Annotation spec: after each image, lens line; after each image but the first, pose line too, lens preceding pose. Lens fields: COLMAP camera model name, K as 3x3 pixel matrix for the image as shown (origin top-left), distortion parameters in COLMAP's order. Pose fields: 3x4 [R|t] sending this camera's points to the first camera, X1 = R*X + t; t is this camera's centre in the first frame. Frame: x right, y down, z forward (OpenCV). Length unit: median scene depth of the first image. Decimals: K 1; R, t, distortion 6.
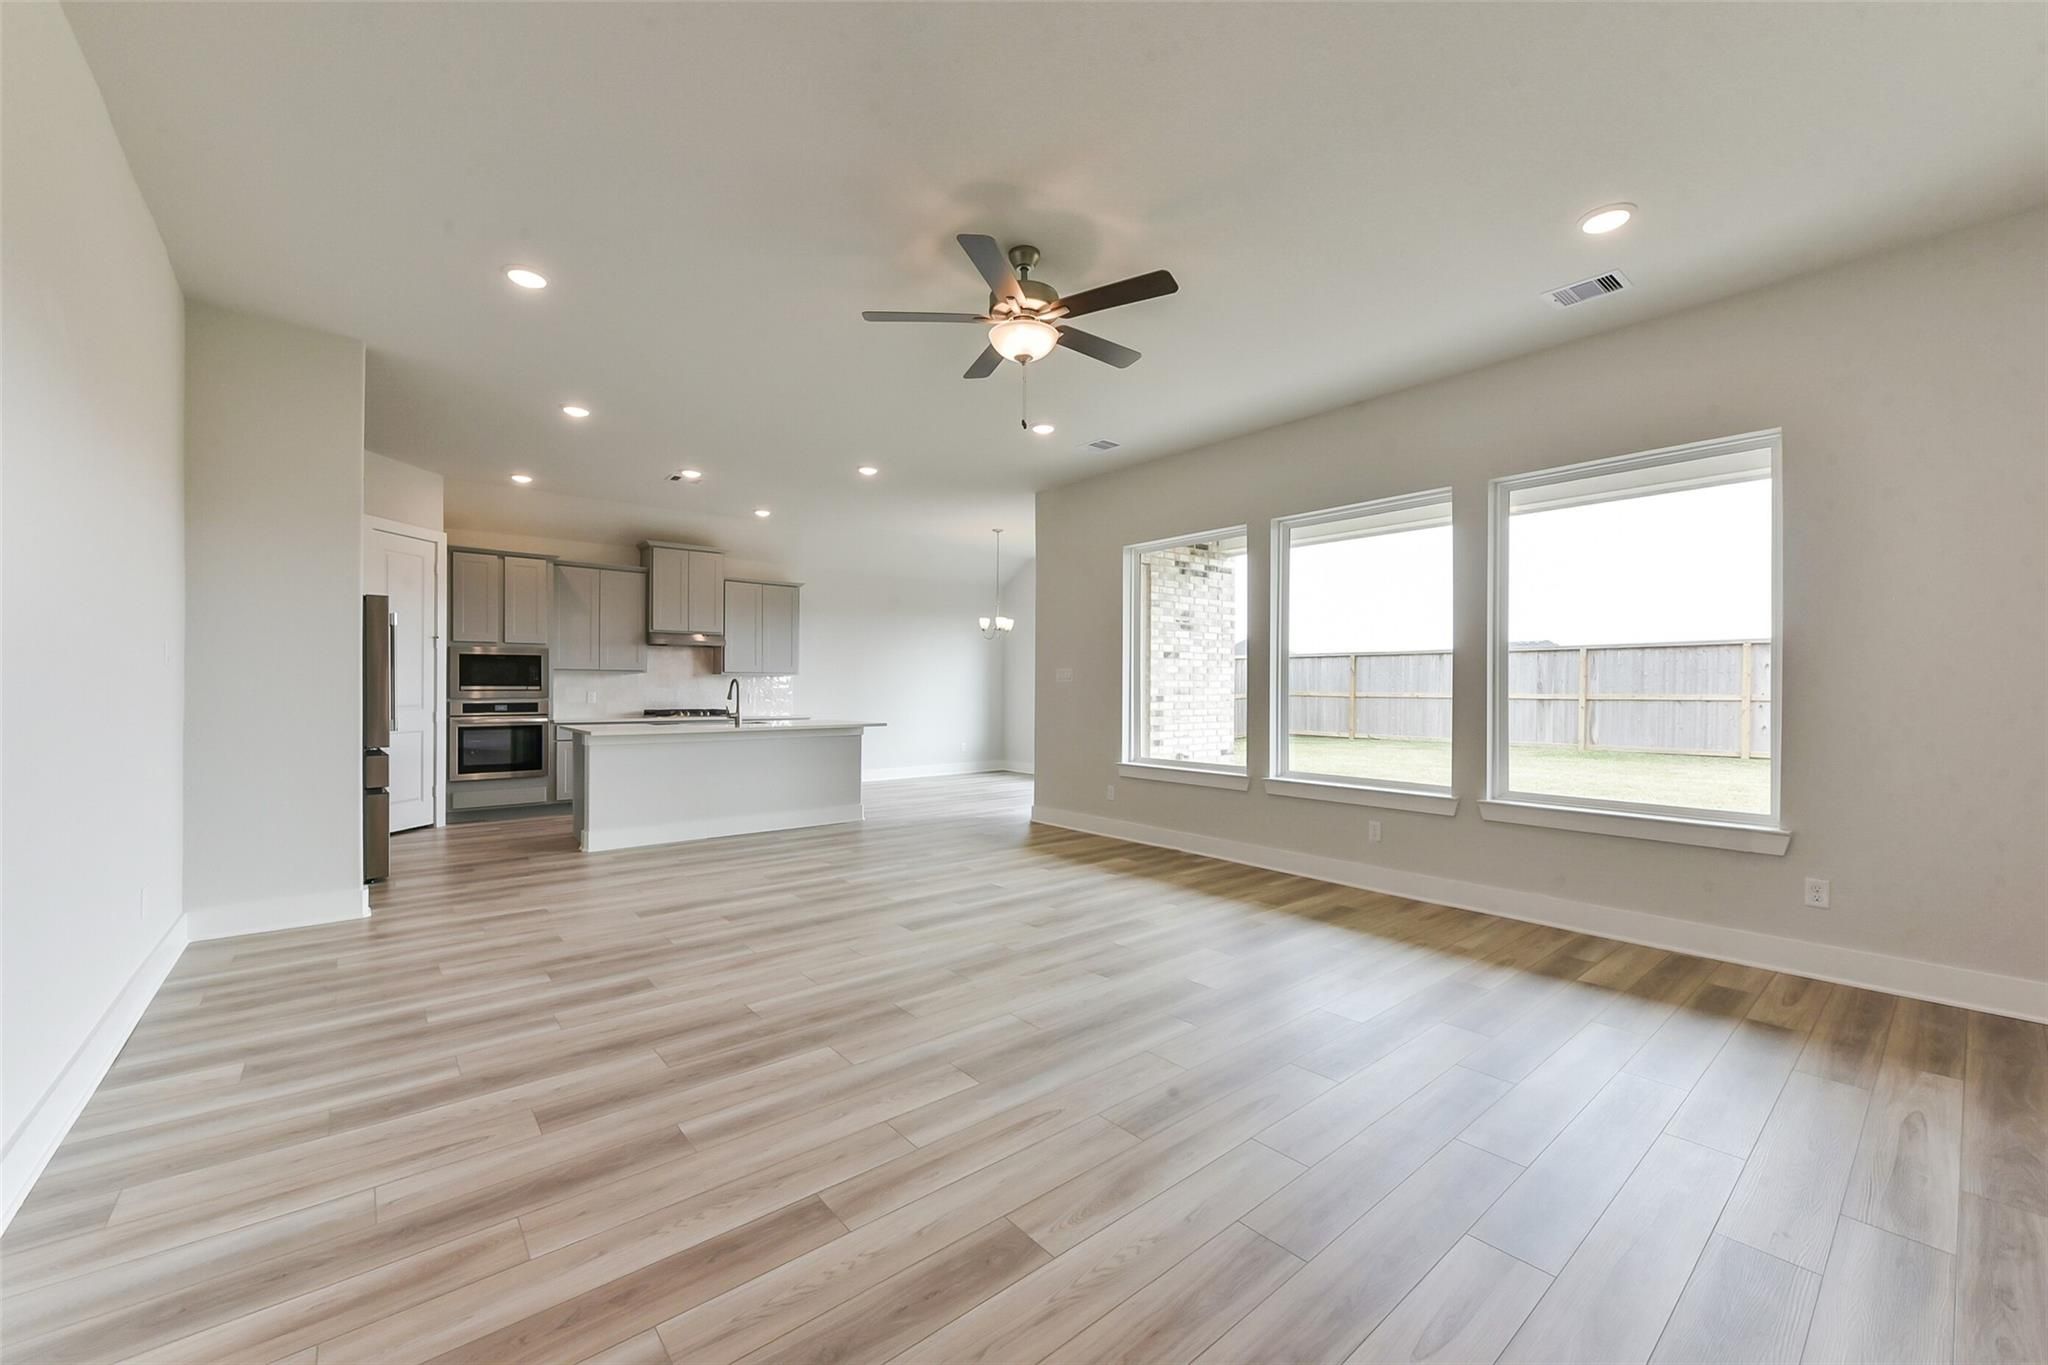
lens RADIAL K [[799.7, 0, 1046.0], [0, 799.7, 684.7], [0, 0, 1]] dist [0.003395, -0.001125]
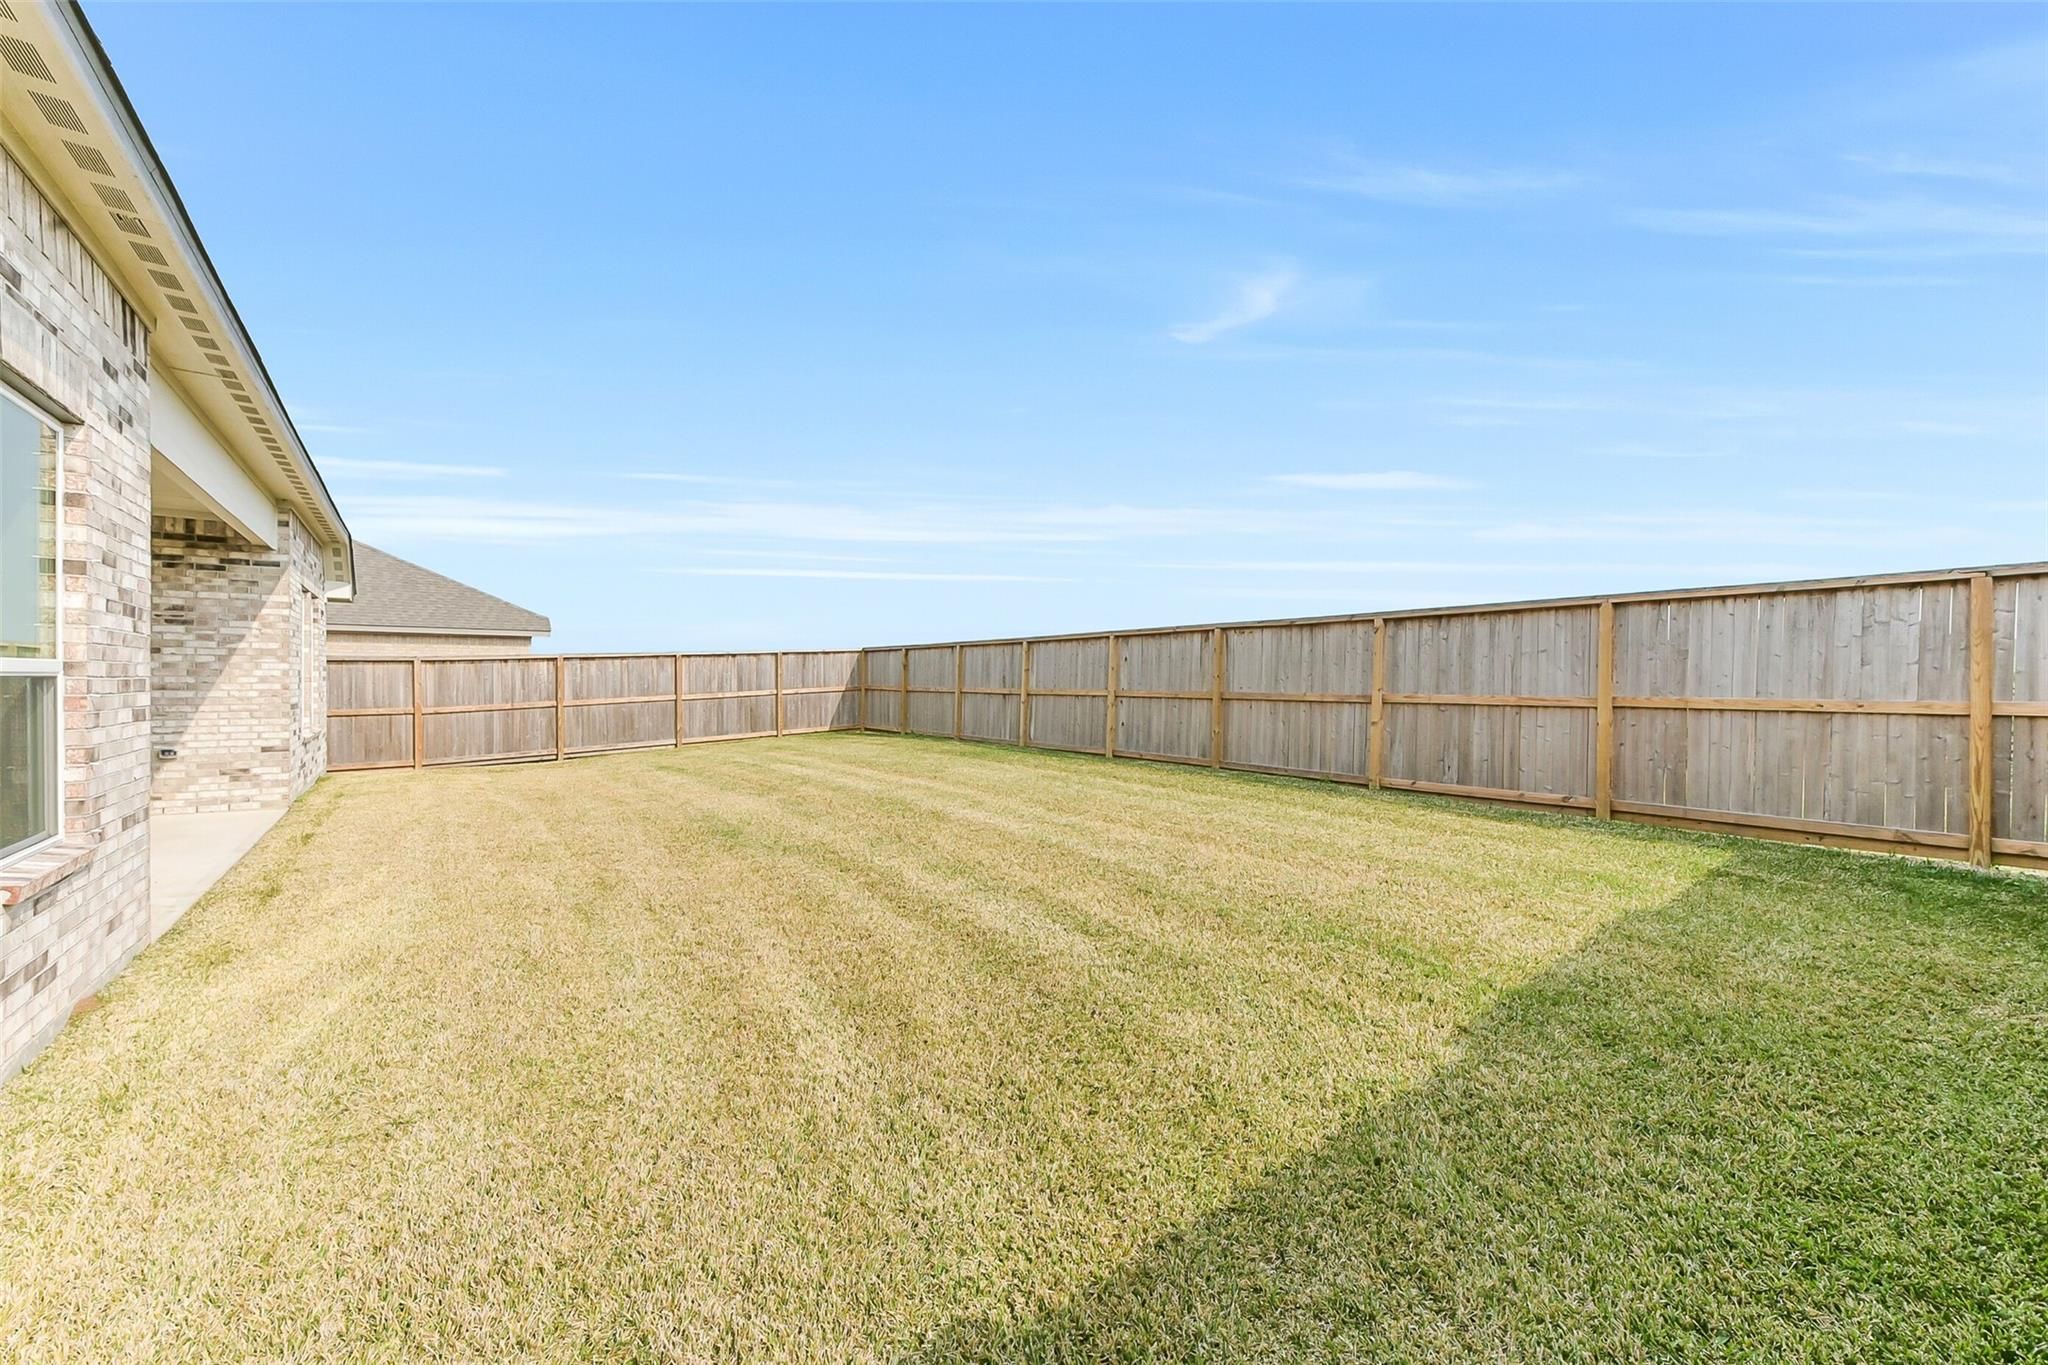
lens RADIAL K [[799.7, 0, 1030.5], [0, 799.7, 683.8], [0, 0, 1]] dist [0.003395, -0.001125]
pose [[0.997908, -0.000313, -0.064648, 1.266503], [0.000853, 0.999965, 0.008326, -0.002921], [0.064643, -0.008364, 0.997873, 0.083860]]
